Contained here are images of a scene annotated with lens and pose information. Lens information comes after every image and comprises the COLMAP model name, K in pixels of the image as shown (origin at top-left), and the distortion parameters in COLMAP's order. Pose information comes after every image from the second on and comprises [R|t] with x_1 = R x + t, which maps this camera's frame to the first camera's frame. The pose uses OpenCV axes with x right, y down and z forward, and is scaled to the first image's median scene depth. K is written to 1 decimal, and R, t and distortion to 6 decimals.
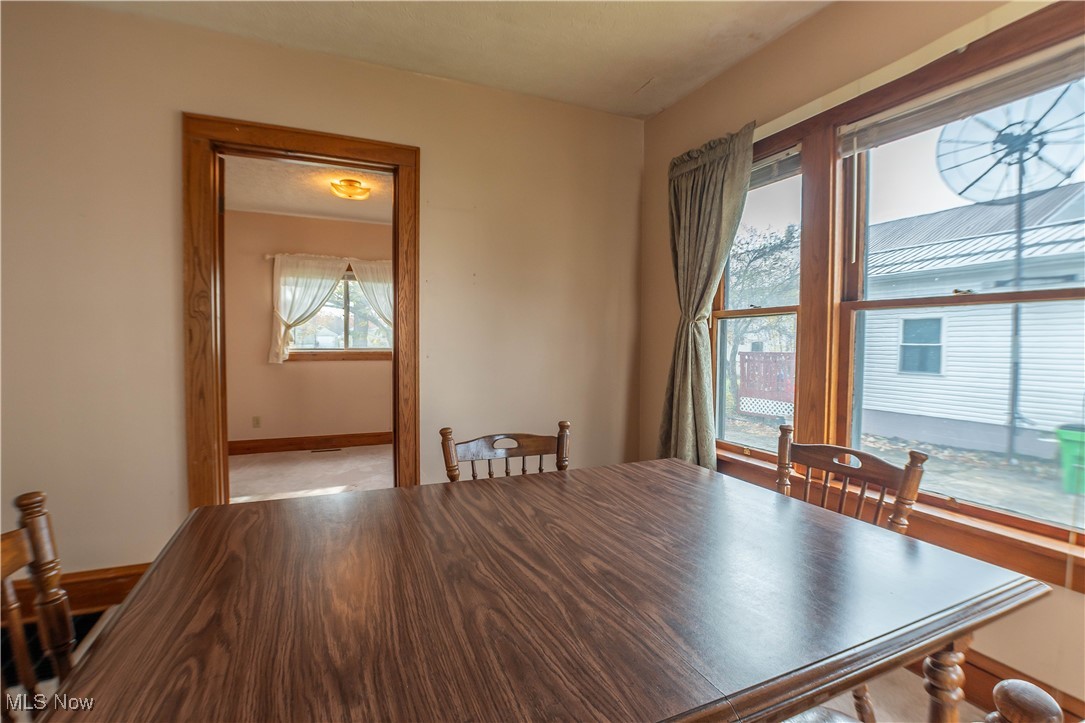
lens RADIAL K [[490.0, 0, 538.8], [0, 490.0, 361.9], [0, 0, 1]] dist [-0.035912, 0.000853]
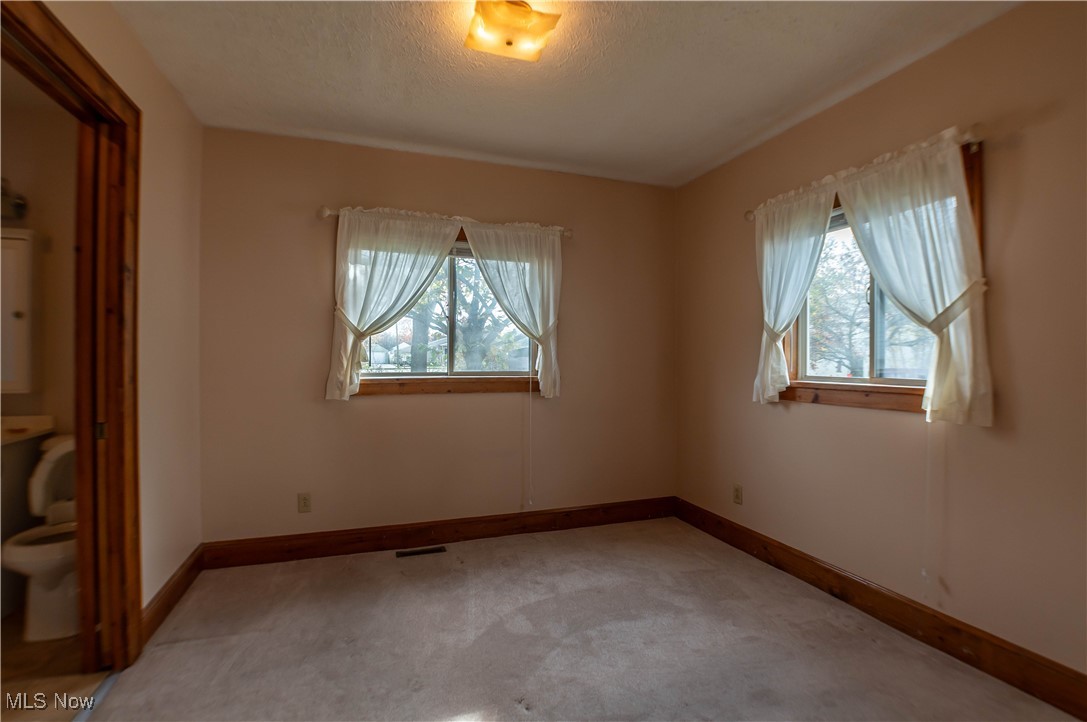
lens RADIAL K [[490.9, 0, 541.5], [0, 490.9, 359.1], [0, 0, 1]] dist [-0.035912, 0.000853]
pose [[0.996303, -0.003440, -0.085835, -0.489747], [0.000241, 0.999306, -0.037253, -0.045265], [0.085904, 0.037094, 0.995613, 0.861663]]
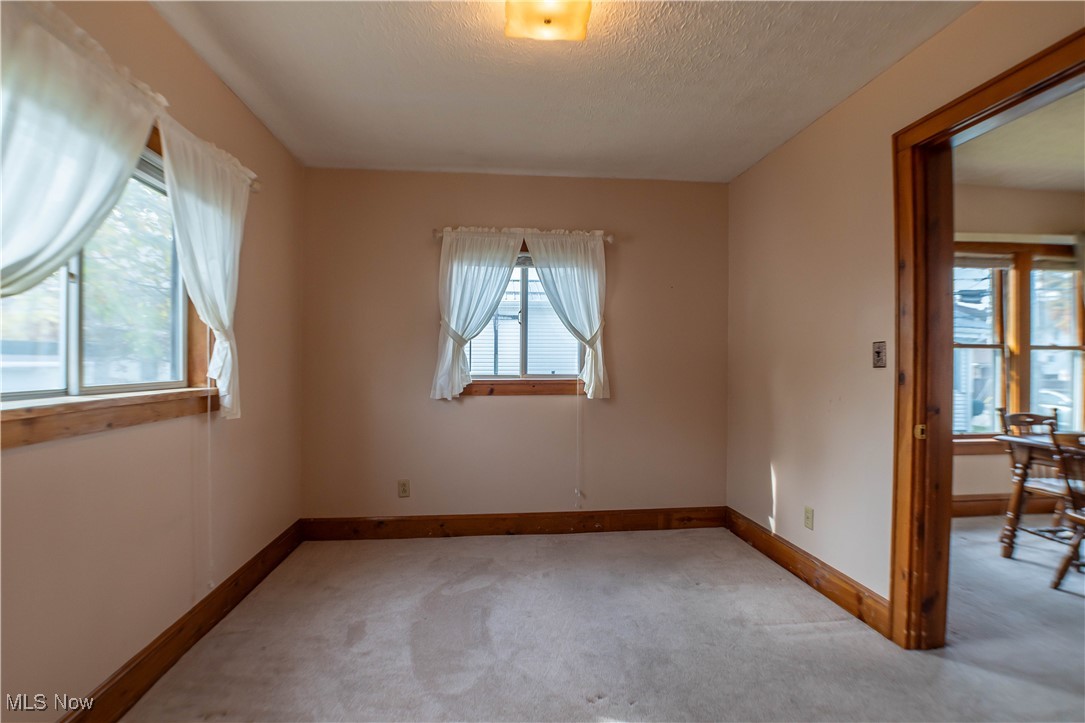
lens RADIAL K [[490.0, 0, 538.5], [0, 490.0, 360.0], [0, 0, 1]] dist [-0.035912, 0.000853]
pose [[0.326464, -0.000552, 0.945210, -1.215240], [0.034432, 0.999343, -0.011309, -0.066850], [-0.944582, 0.036237, 0.326268, 1.356418]]
